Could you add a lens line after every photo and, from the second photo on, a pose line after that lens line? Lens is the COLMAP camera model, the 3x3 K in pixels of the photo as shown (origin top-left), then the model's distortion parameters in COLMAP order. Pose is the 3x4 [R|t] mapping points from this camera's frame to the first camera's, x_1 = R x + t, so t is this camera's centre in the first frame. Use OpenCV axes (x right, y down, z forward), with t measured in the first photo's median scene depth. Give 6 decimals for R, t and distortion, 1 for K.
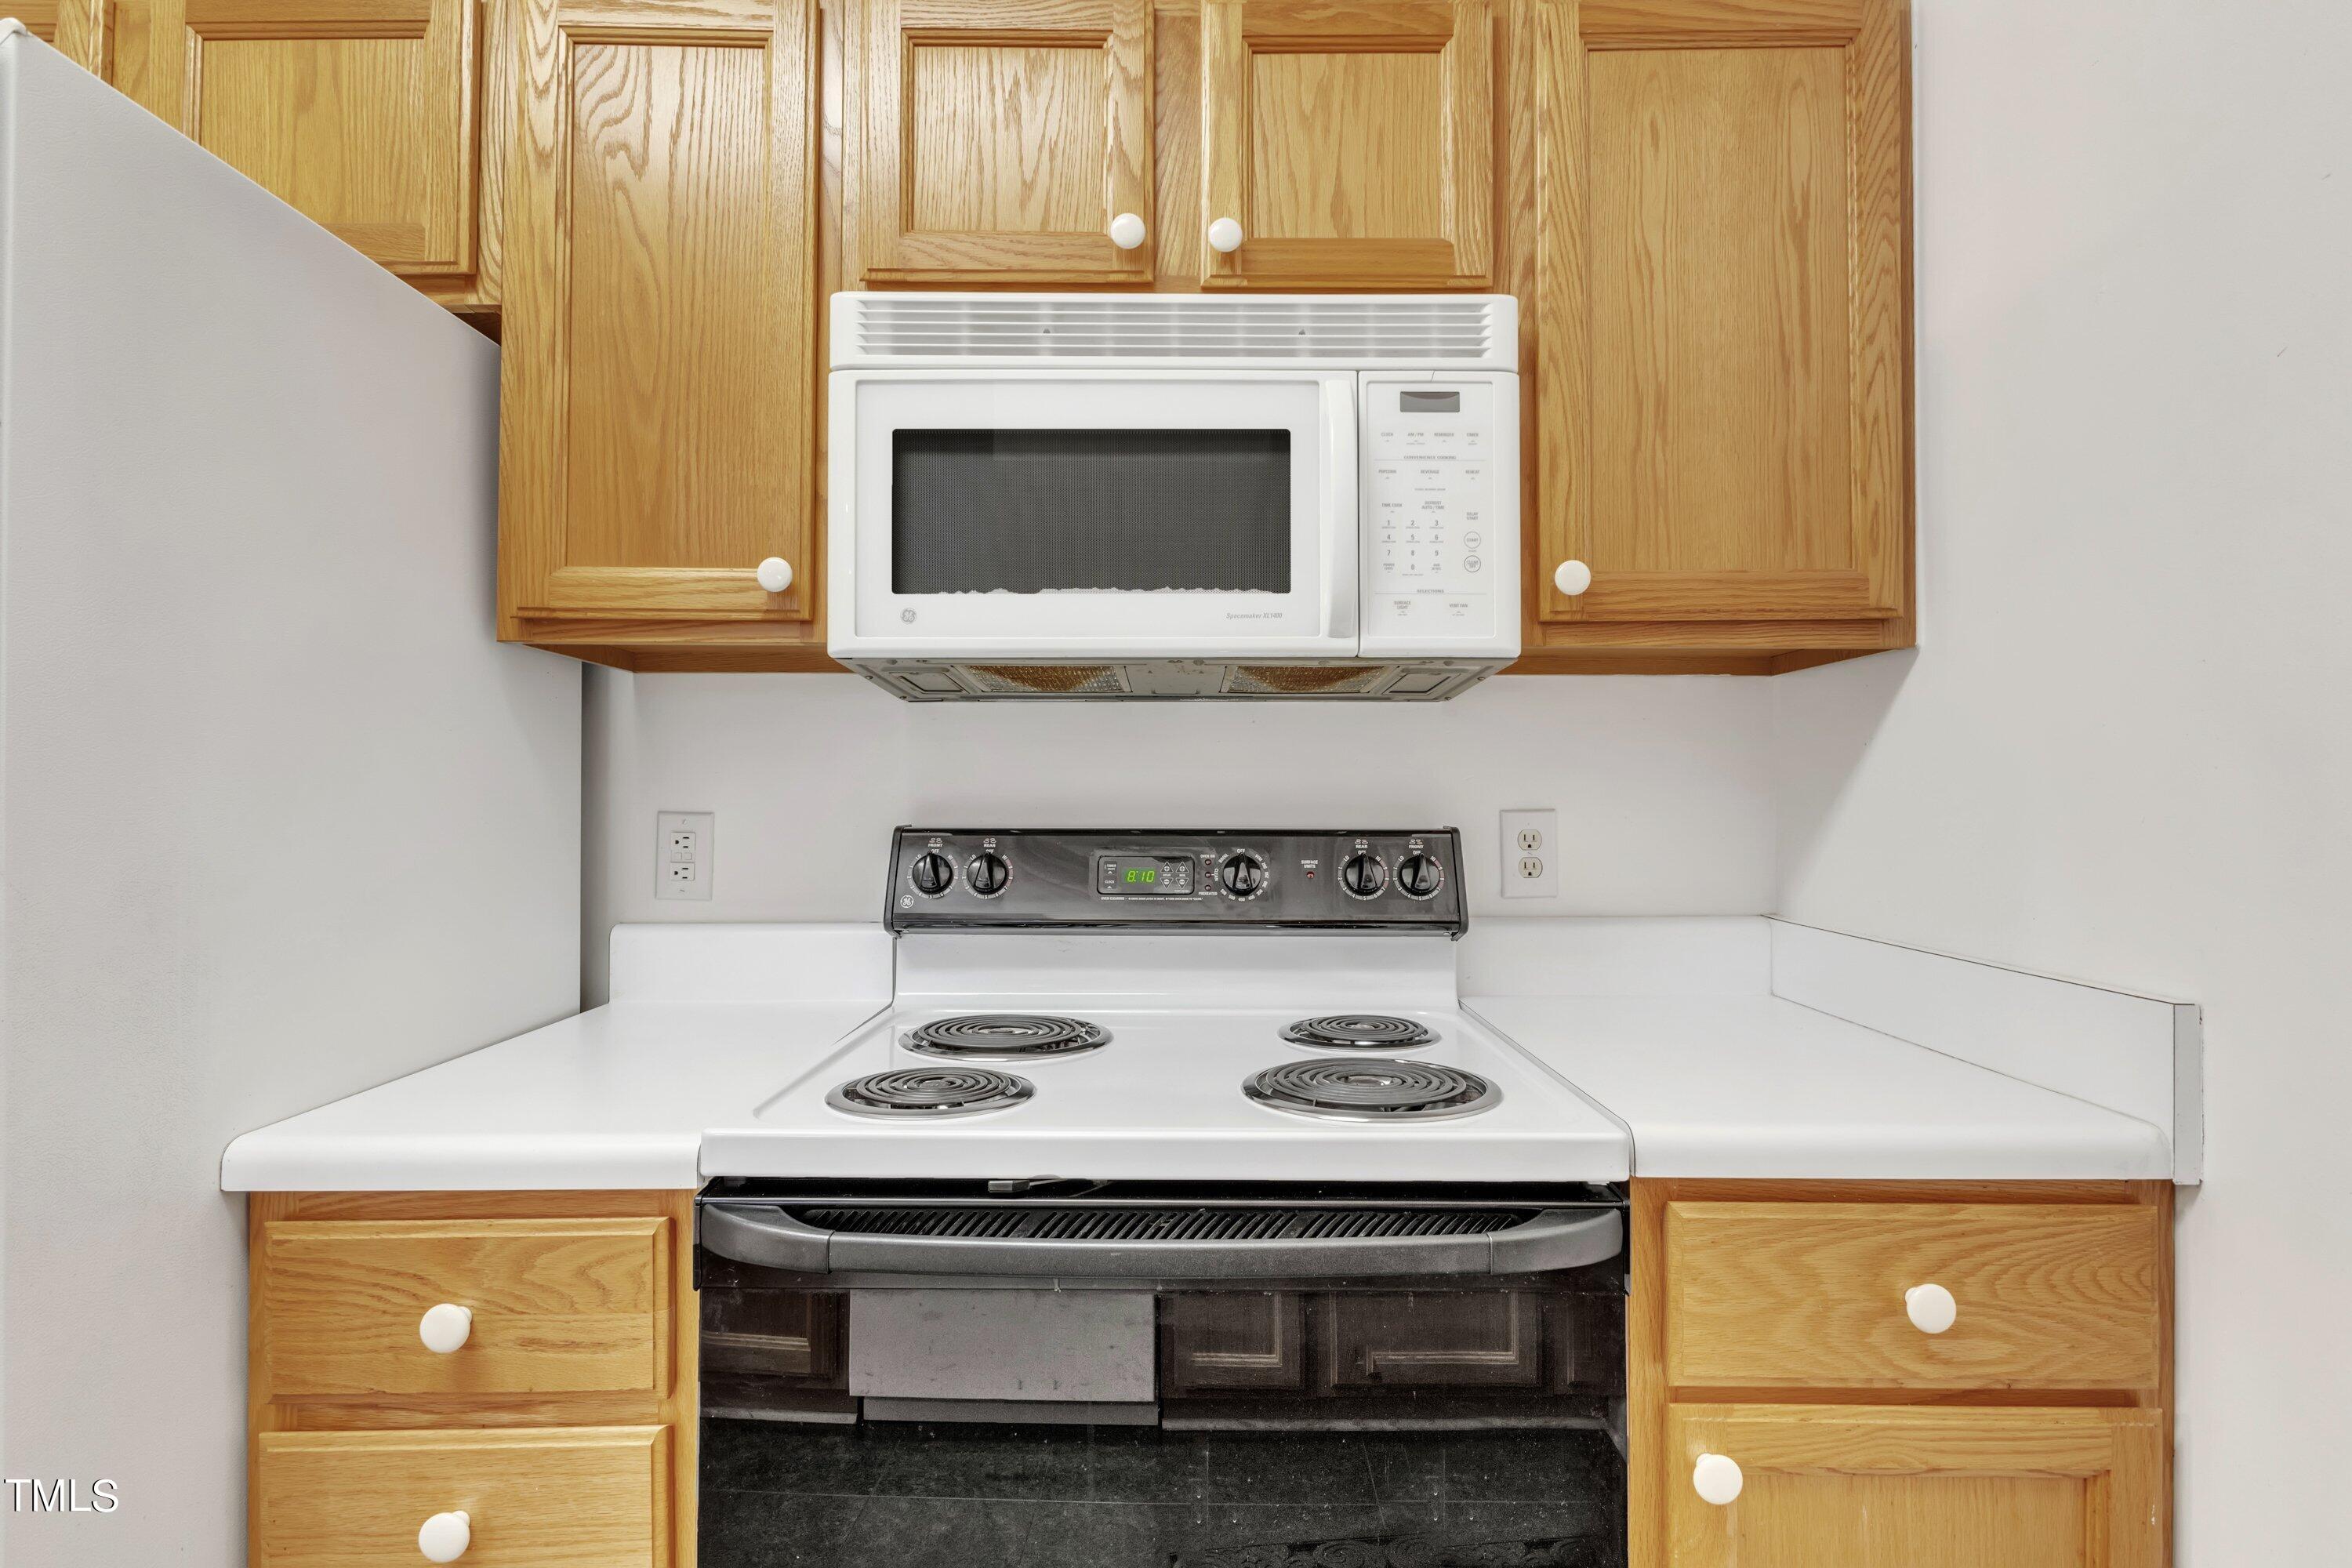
lens RADIAL K [[1086.8, 0, 1182.7], [0, 1086.8, 778.6], [0, 0, 1]] dist [-0.003442, -0.000738]
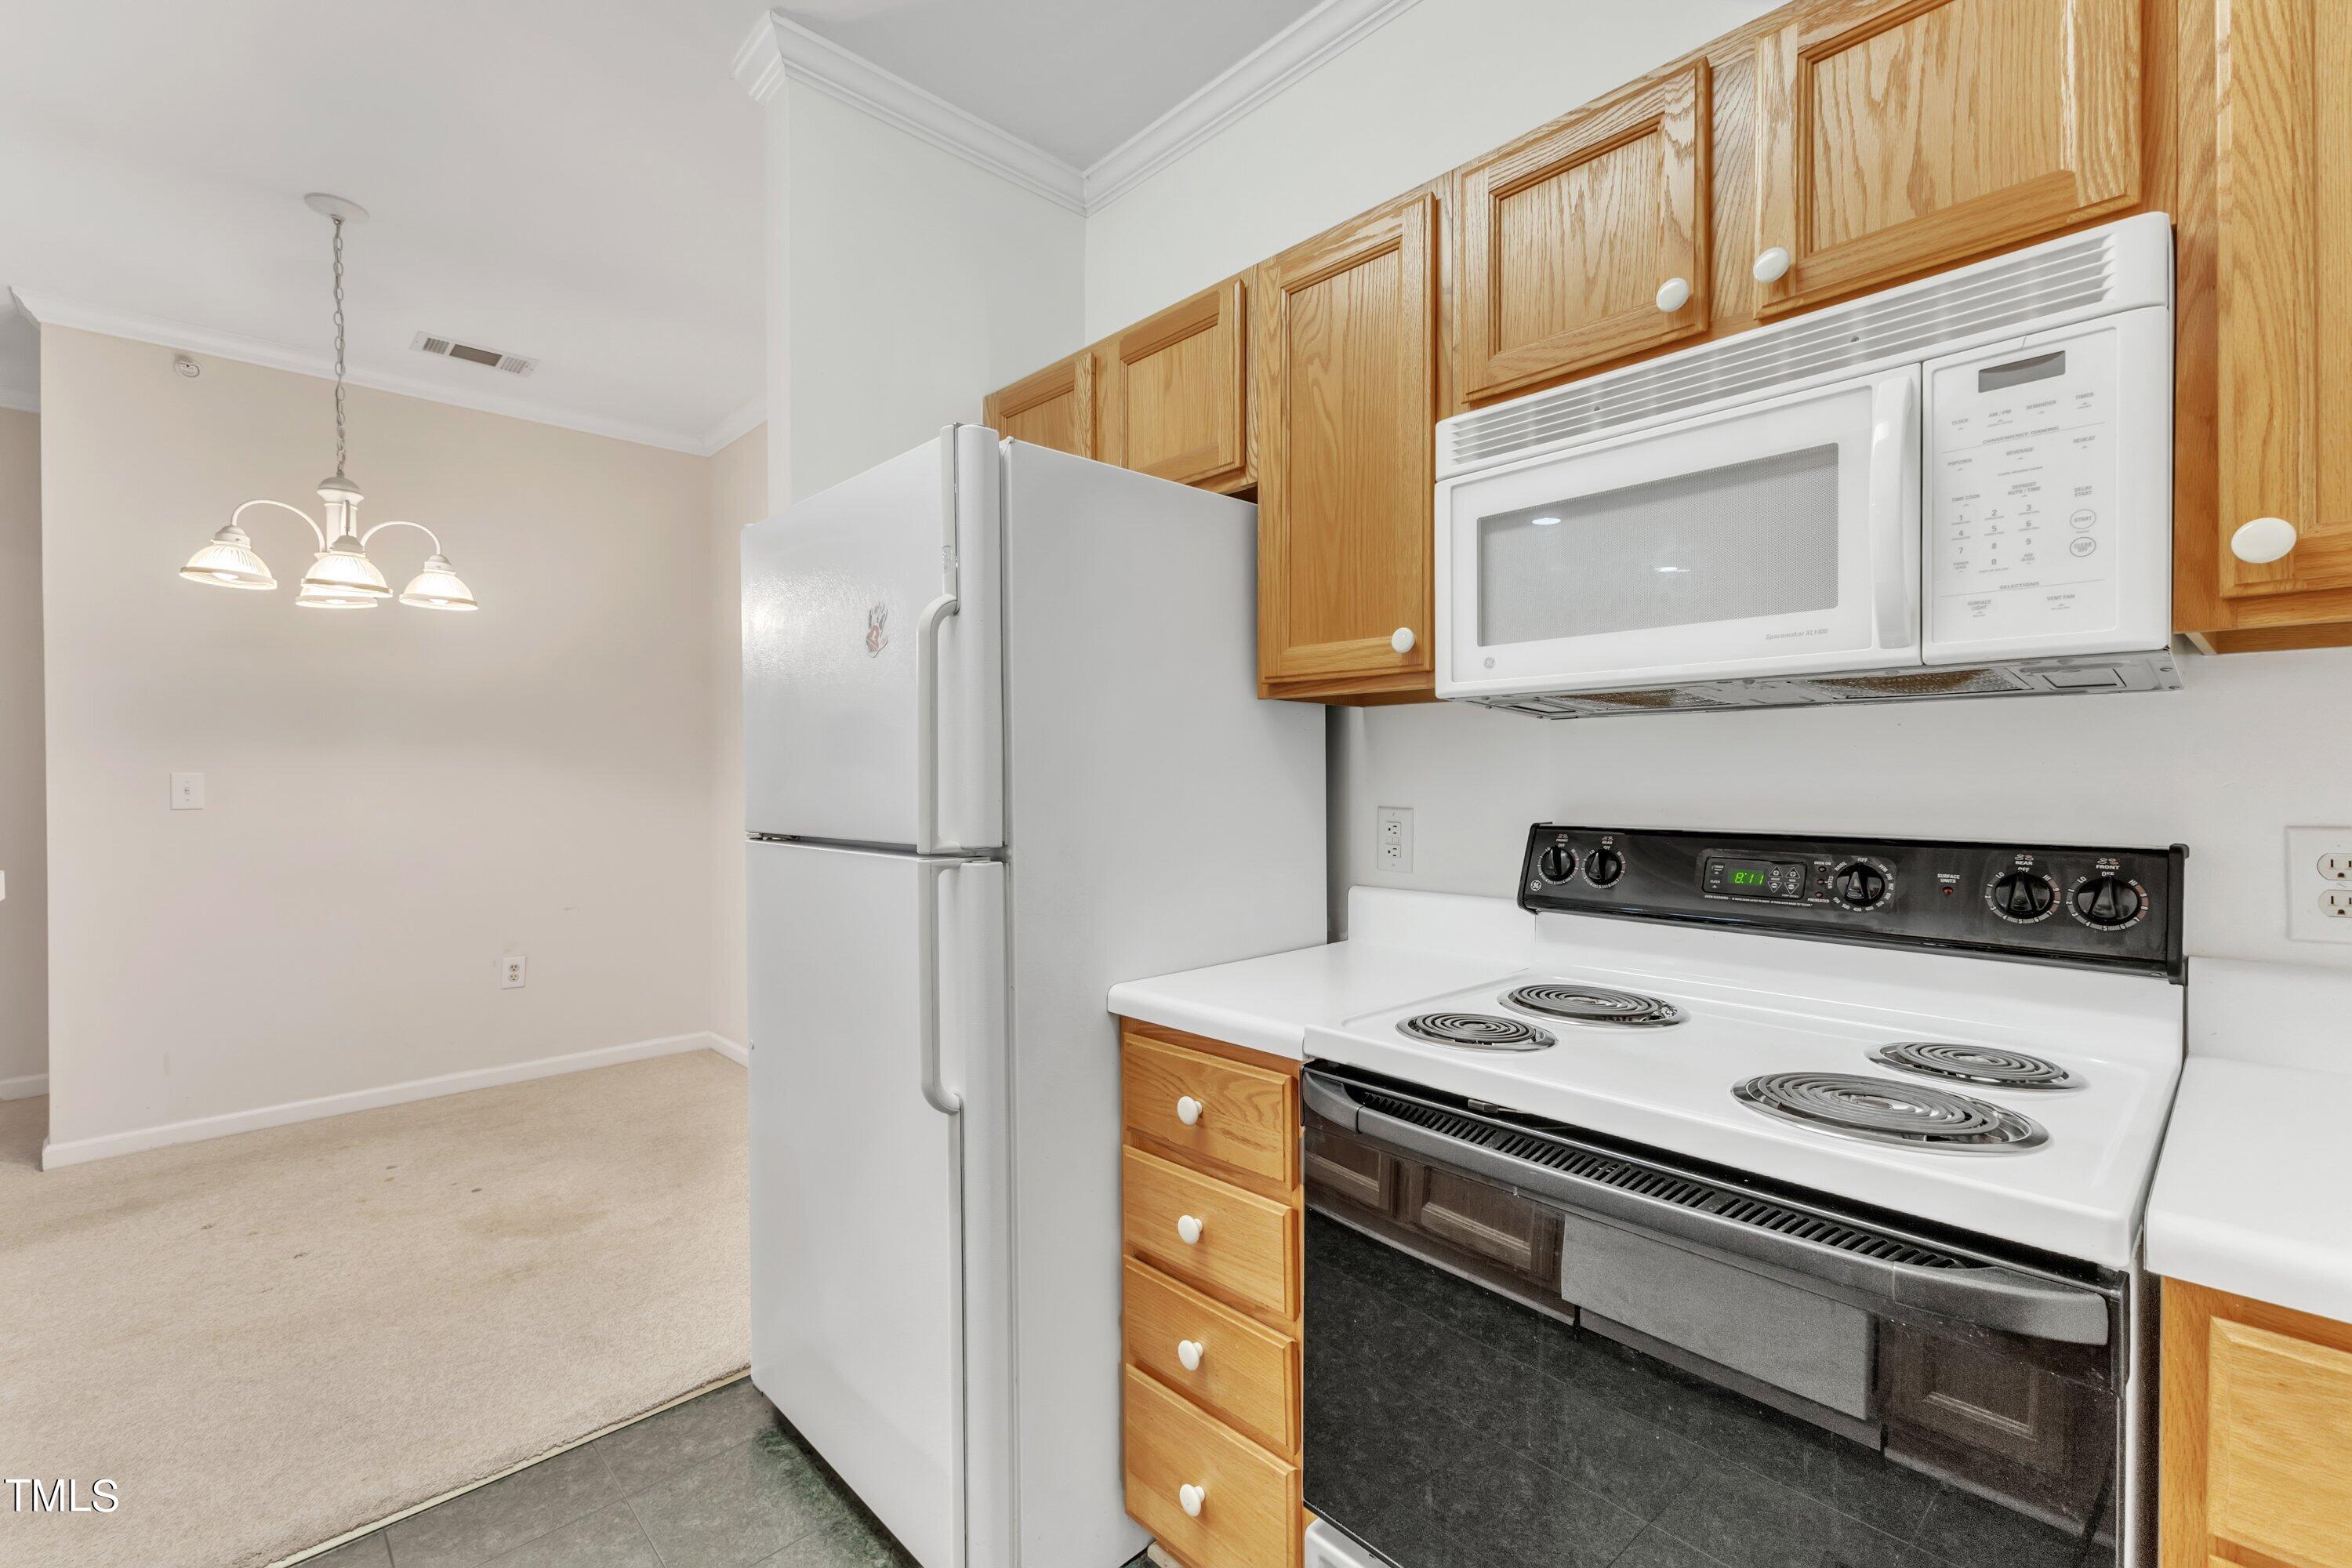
lens RADIAL K [[1006.6, 0, 1183.2], [0, 1006.6, 777.1], [0, 0, 1]] dist [0.001182, -0.000070]
pose [[0.685950, -0.001721, -0.727647, 0.346545], [0.017782, 0.999738, 0.014398, -0.037354], [0.727431, -0.022816, 0.685801, -0.073768]]
